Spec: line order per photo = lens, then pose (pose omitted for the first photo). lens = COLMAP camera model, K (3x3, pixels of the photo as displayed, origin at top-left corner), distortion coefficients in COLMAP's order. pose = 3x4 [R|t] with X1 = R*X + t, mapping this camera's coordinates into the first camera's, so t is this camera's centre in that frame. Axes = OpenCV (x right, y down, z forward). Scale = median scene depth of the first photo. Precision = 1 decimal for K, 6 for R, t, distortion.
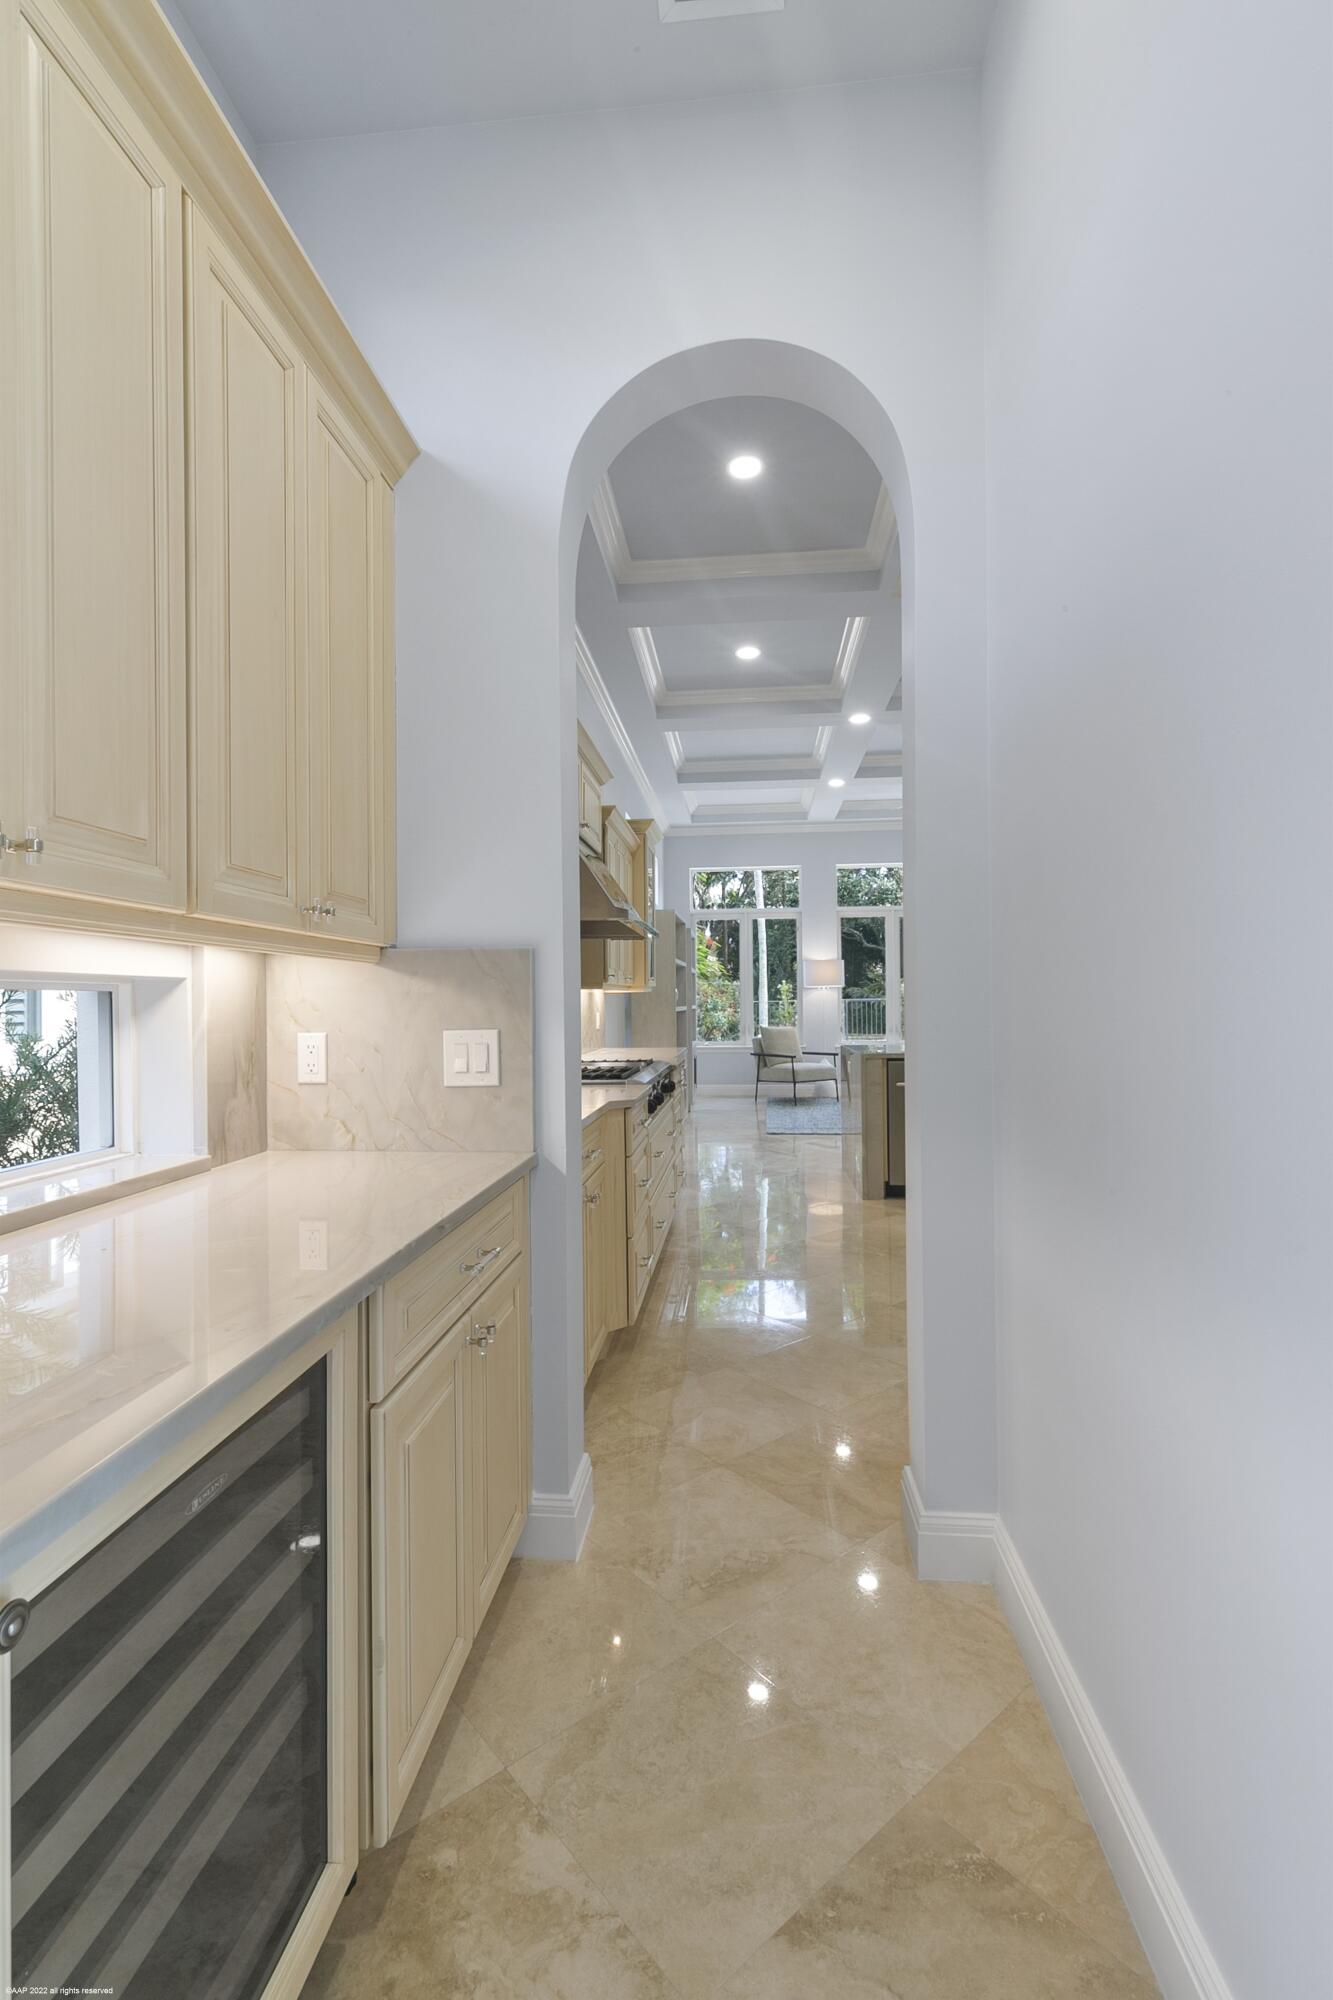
lens RADIAL K [[894.0, 0, 666.5], [0, 894.0, 1000.0], [0, 0, 1]] dist [-0.002502, -0.000253]
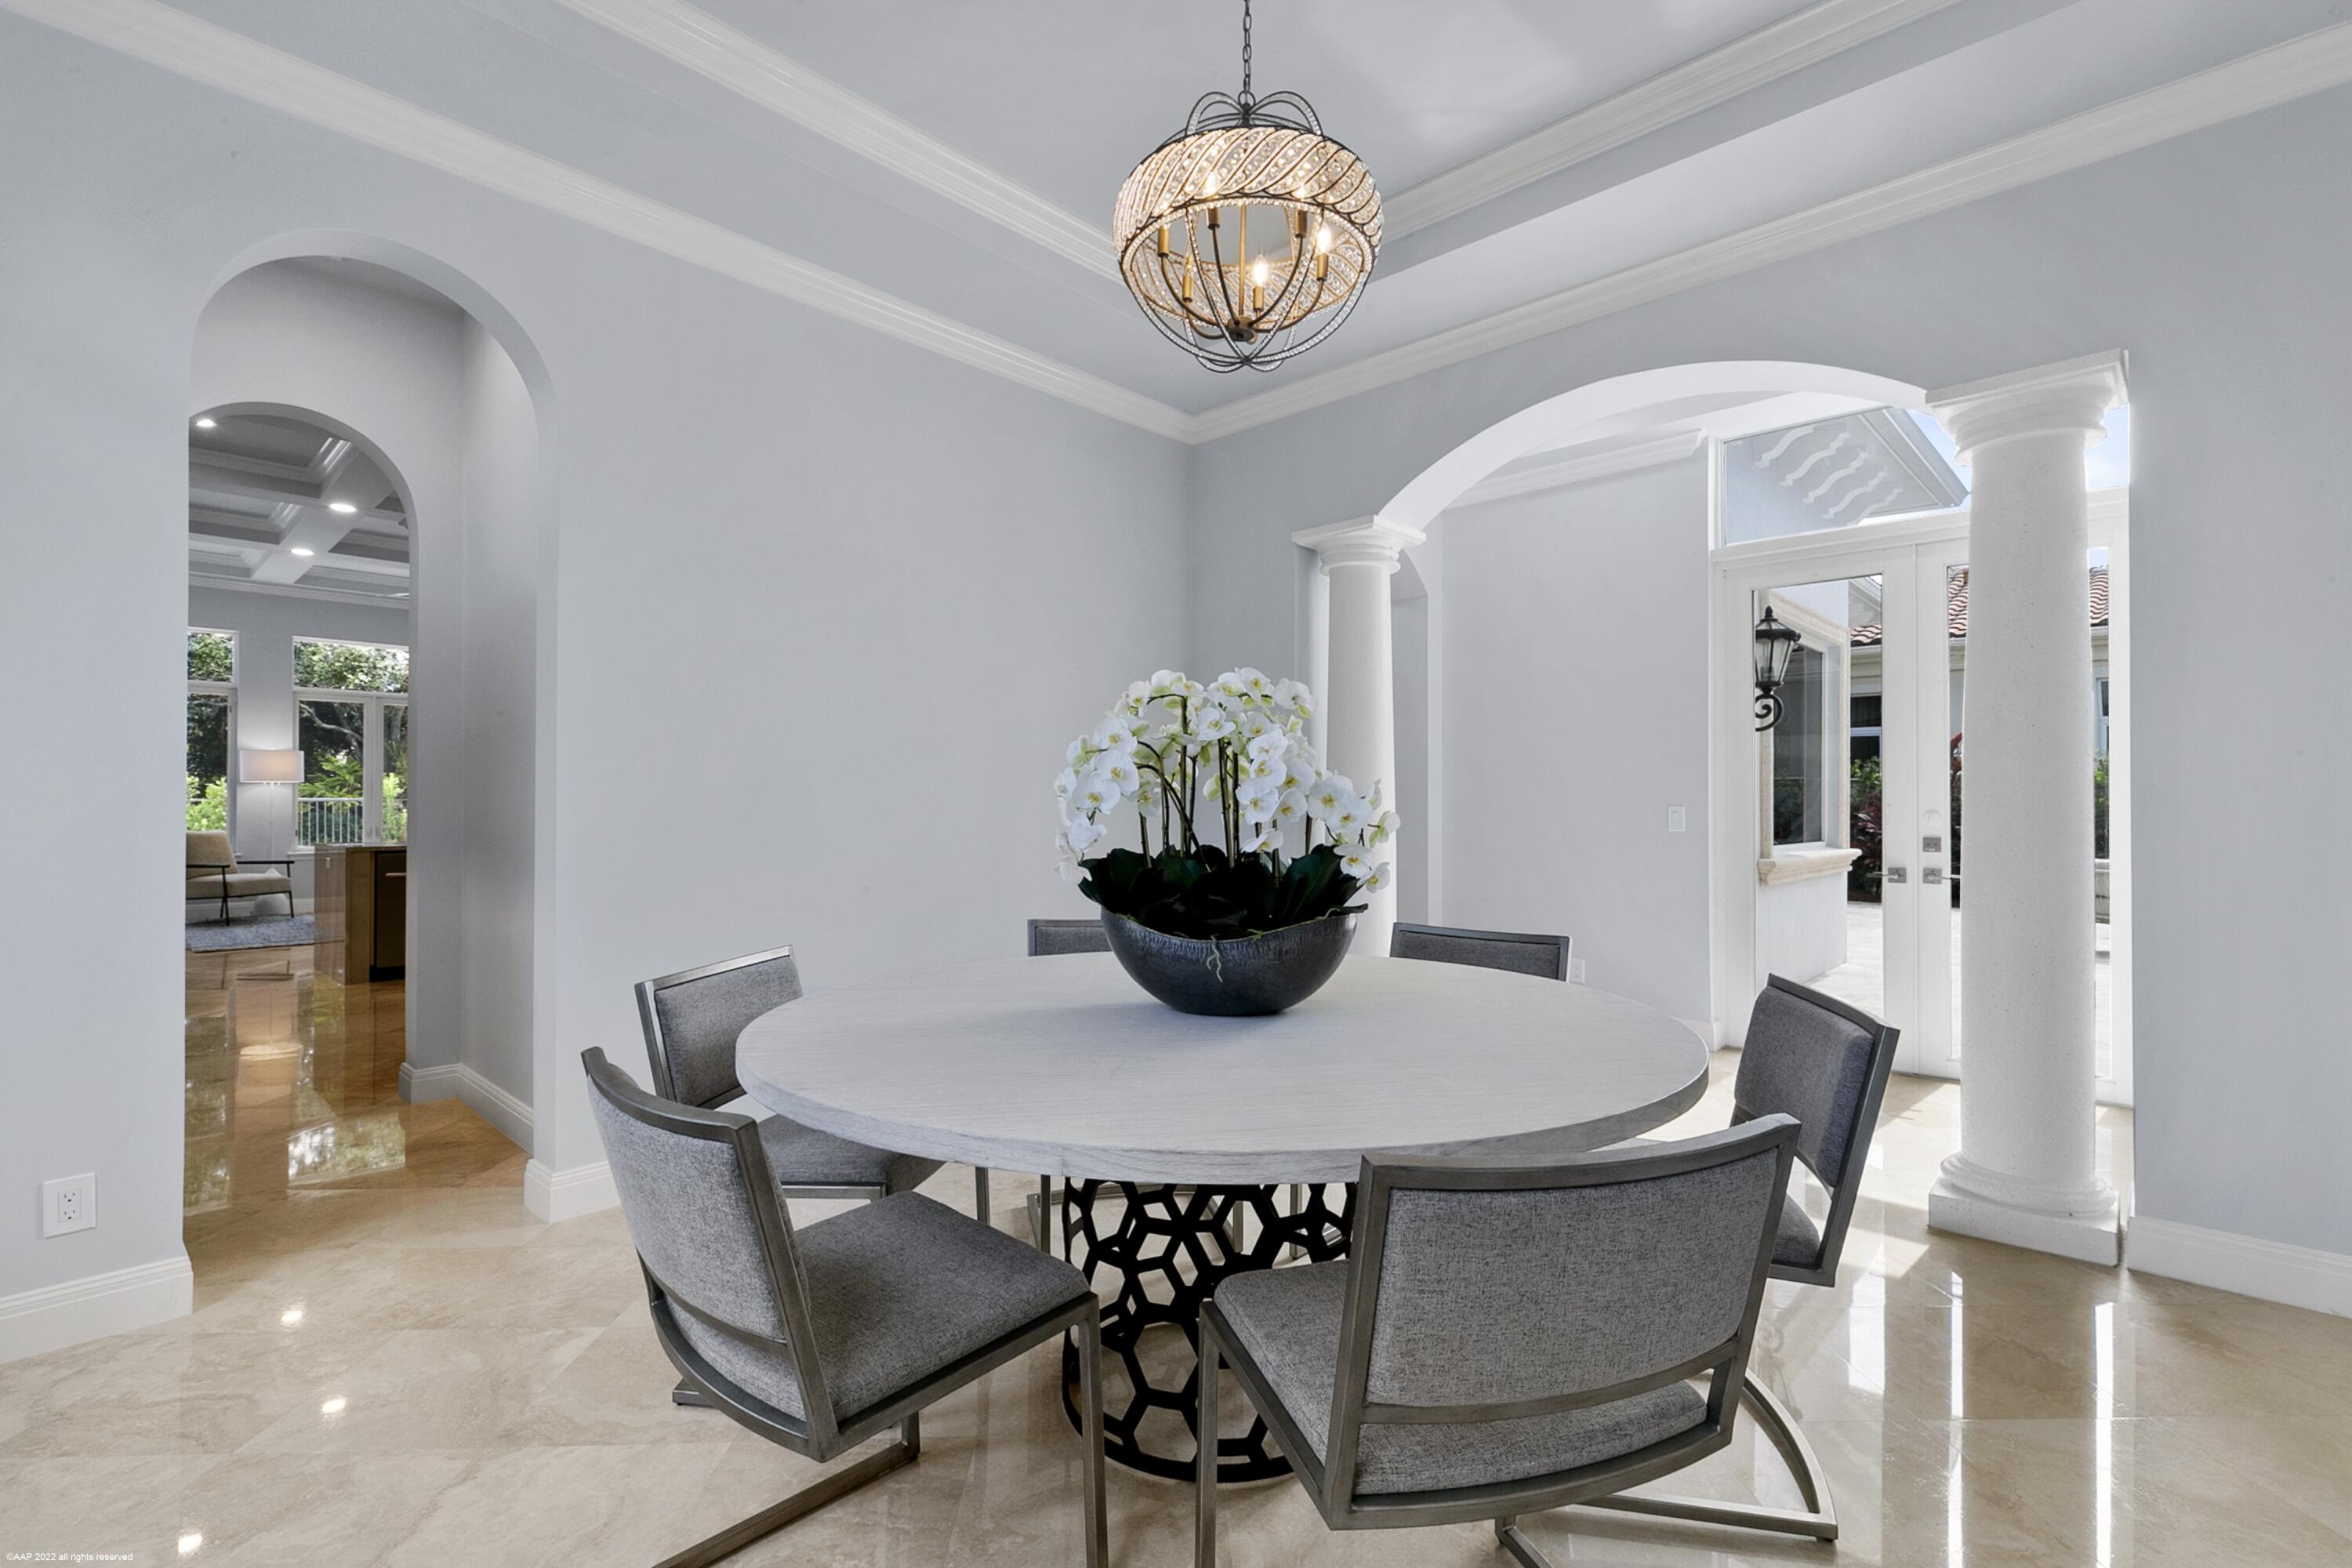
lens RADIAL K [[1051.3, 0, 1176.0], [0, 1051.3, 784.0], [0, 0, 1]] dist [-0.002502, -0.000253]
pose [[0.613863, 0.017846, 0.789211, -0.082373], [-0.003760, 0.999799, -0.019684, 0.003199], [-0.789404, 0.009115, 0.613807, -0.277136]]
